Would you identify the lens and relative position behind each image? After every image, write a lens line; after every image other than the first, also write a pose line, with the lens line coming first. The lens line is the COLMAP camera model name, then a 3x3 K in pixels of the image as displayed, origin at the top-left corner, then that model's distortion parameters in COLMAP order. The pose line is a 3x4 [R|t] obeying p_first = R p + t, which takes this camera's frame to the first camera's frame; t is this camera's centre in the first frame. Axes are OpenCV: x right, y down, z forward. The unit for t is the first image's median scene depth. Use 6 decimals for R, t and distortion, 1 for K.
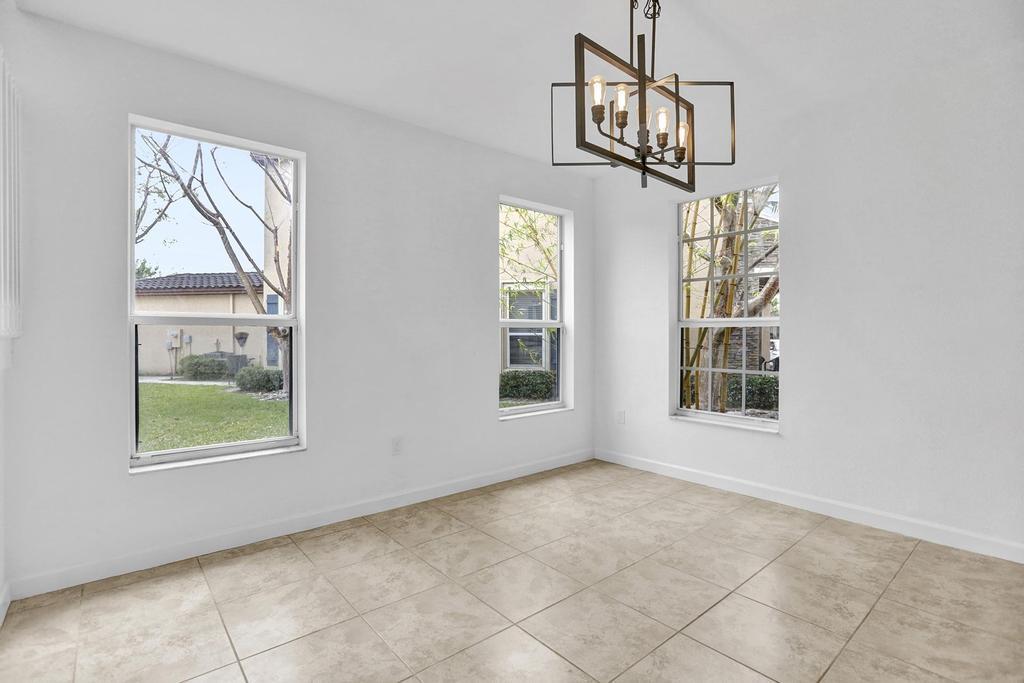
lens RADIAL K [[482.1, 0, 514.7], [0, 482.1, 337.0], [0, 0, 1]] dist [-0.049995, 0.017544]
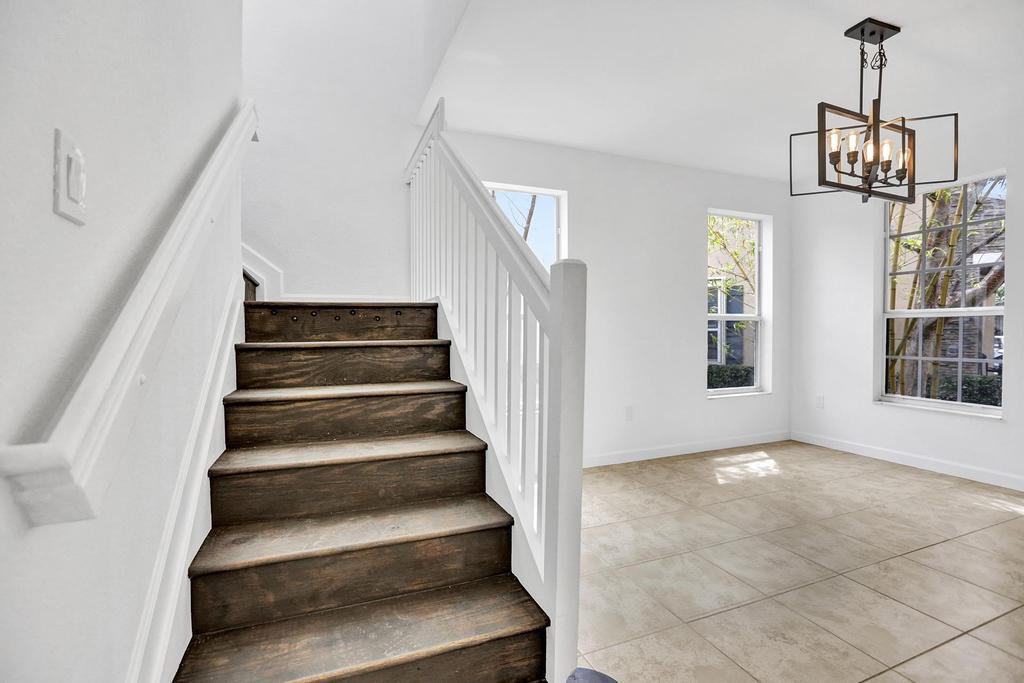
lens RADIAL K [[482.1, 0, 505.2], [0, 482.1, 341.5], [0, 0, 1]] dist [-0.049995, 0.017544]
pose [[0.949422, 0.002759, -0.313990, -0.169983], [0.002229, 0.999877, 0.015525, 0.018854], [0.313994, -0.015440, 0.949299, -0.330496]]
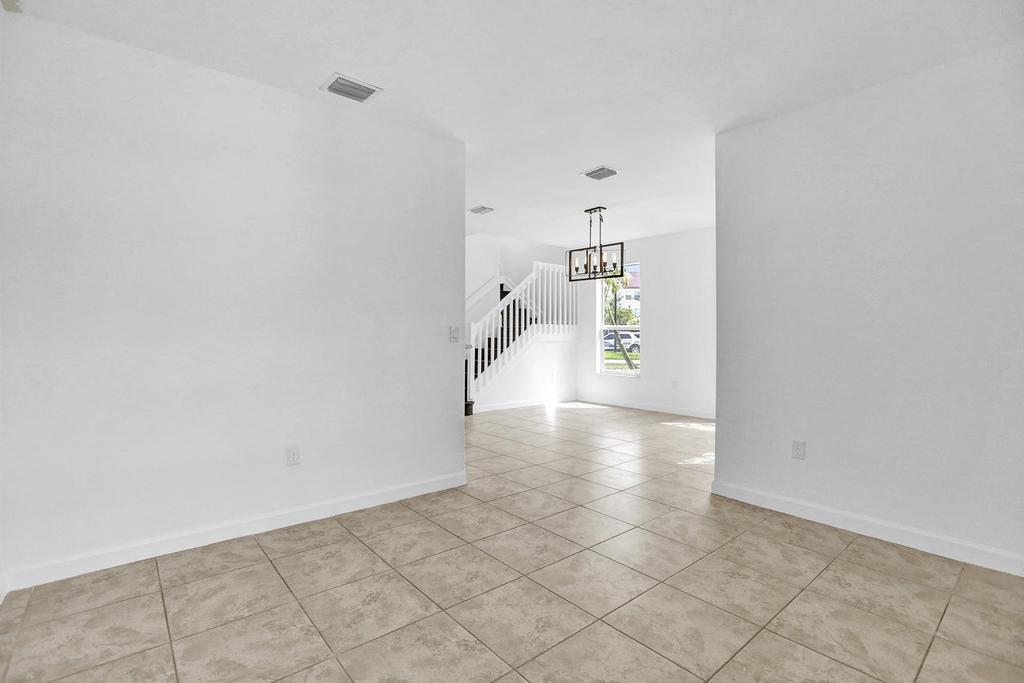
lens RADIAL K [[482.1, 0, 511.0], [0, 482.1, 341.0], [0, 0, 1]] dist [-0.049995, 0.017544]
pose [[-0.001708, 0.016288, -0.999866, 2.125715], [-0.011068, 0.999806, 0.016305, 0.001373], [0.999937, 0.011094, -0.001528, 0.298103]]
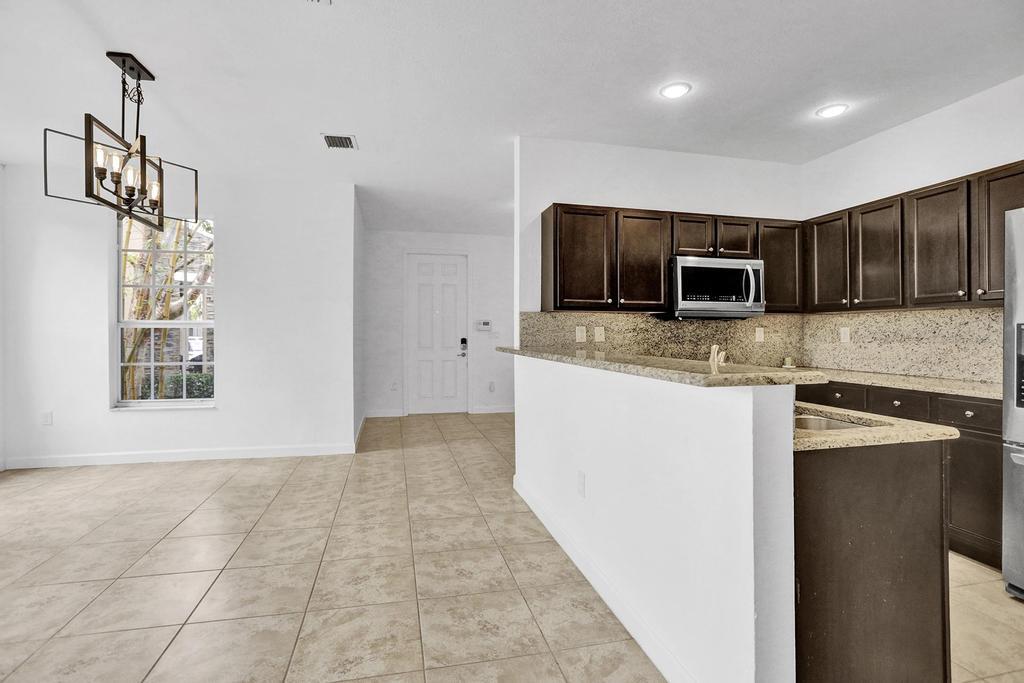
lens RADIAL K [[482.1, 0, 508.3], [0, 482.1, 334.9], [0, 0, 1]] dist [-0.049995, 0.017544]
pose [[0.453475, -0.003430, 0.891262, -0.288279], [0.008448, 0.999964, -0.000450, 0.007130], [-0.891229, 0.007734, 0.453488, -0.384575]]
